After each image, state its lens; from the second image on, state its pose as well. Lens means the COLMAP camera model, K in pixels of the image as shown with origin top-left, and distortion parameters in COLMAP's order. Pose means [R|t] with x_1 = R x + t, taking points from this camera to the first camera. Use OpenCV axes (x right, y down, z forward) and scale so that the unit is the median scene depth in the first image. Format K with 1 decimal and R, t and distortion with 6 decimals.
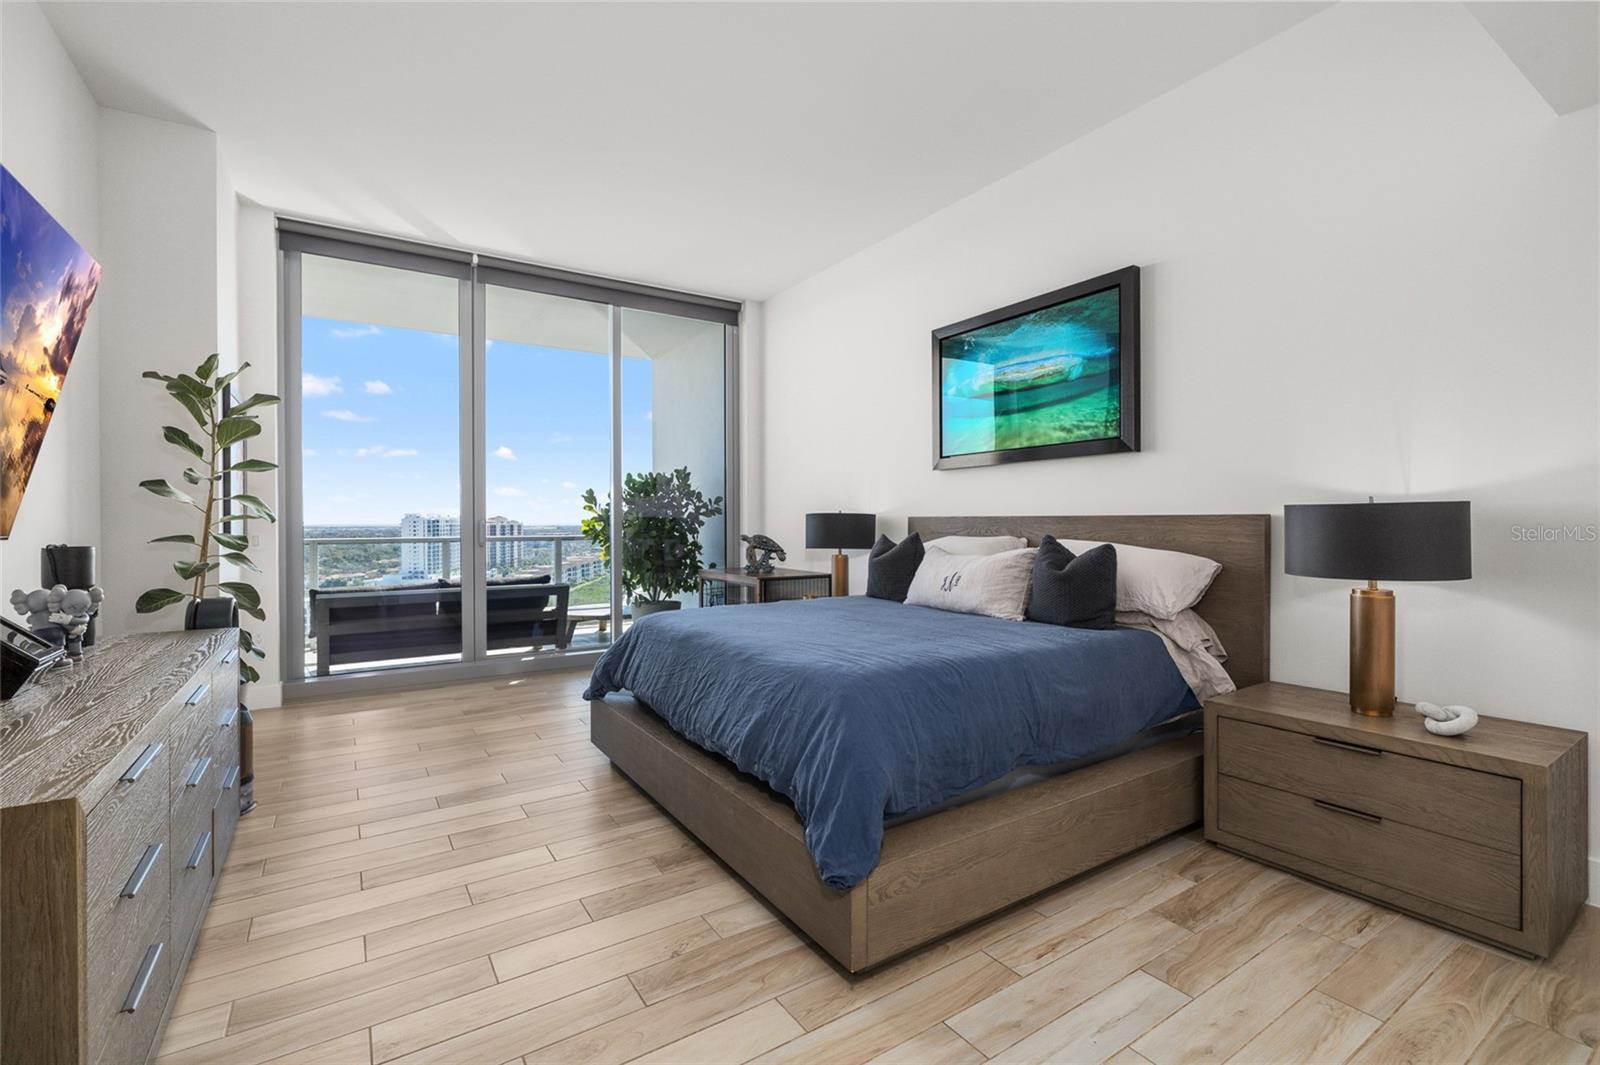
lens RADIAL K [[711.5, 0, 802.0], [0, 711.5, 525.7], [0, 0, 1]] dist [-0.007541, 0.002038]
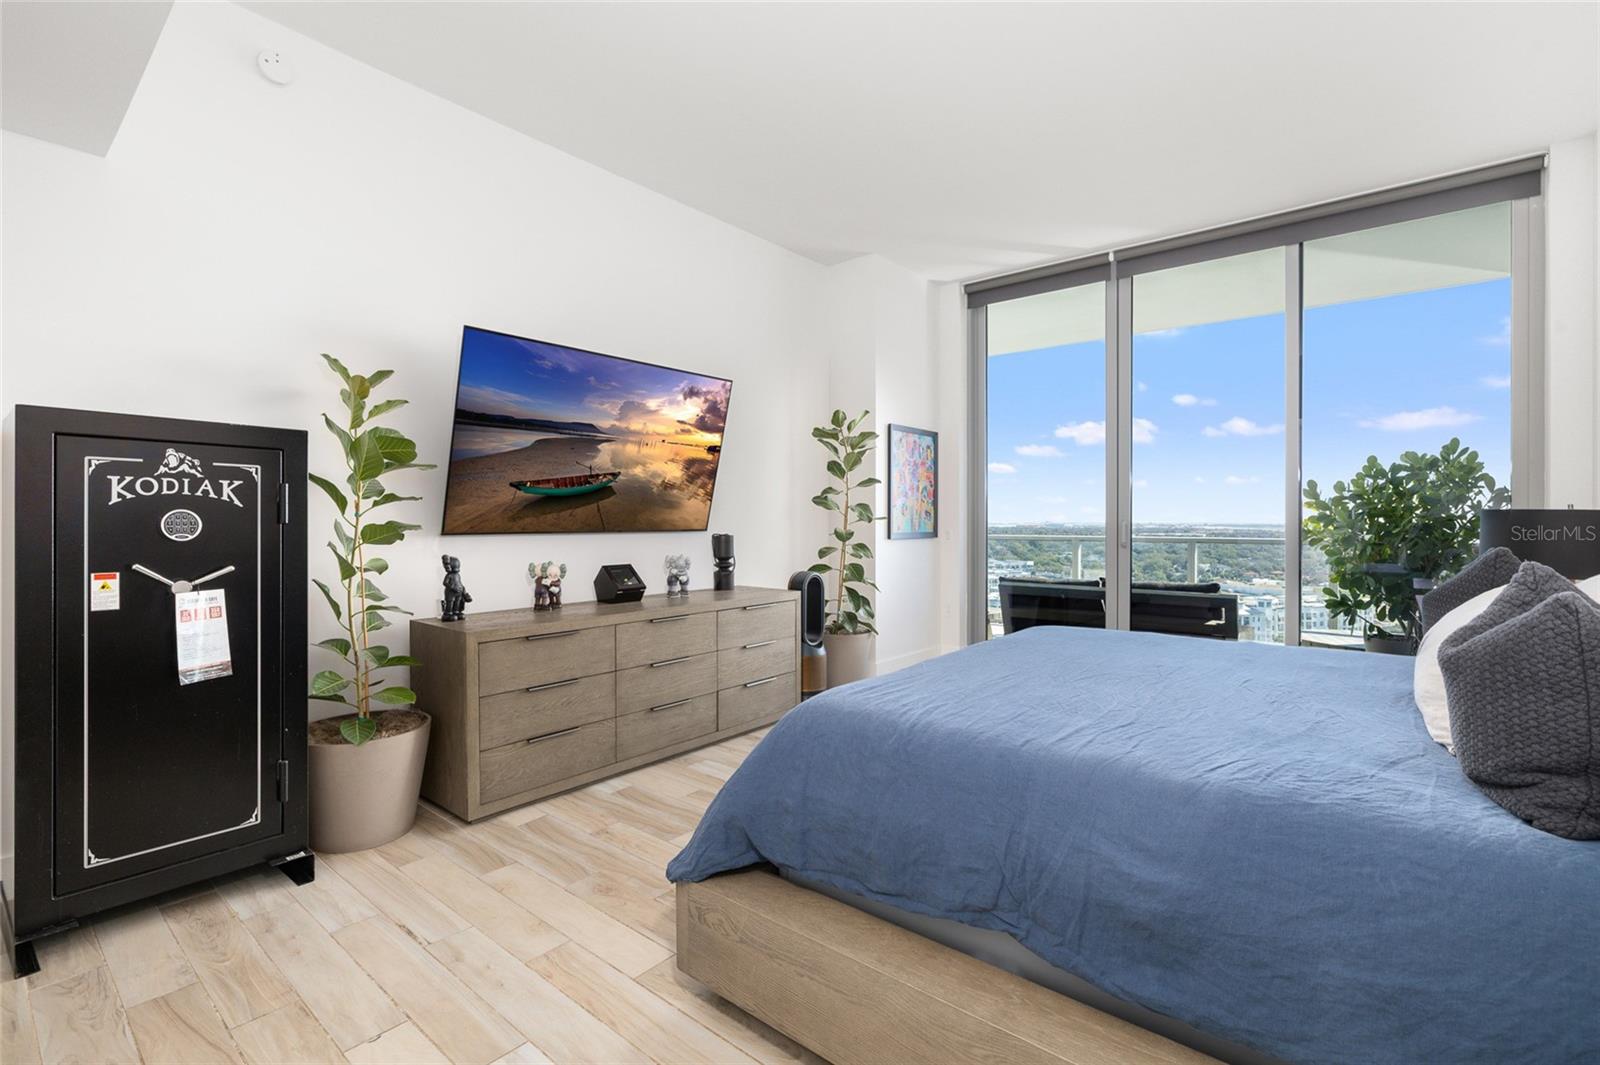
lens RADIAL K [[711.5, 0, 797.1], [0, 711.5, 534.1], [0, 0, 1]] dist [-0.007541, 0.002038]
pose [[0.308311, 0.018657, -0.951103, 0.346103], [-0.008271, 0.999822, 0.016932, -0.002048], [0.951250, 0.002647, 0.308411, 0.274933]]
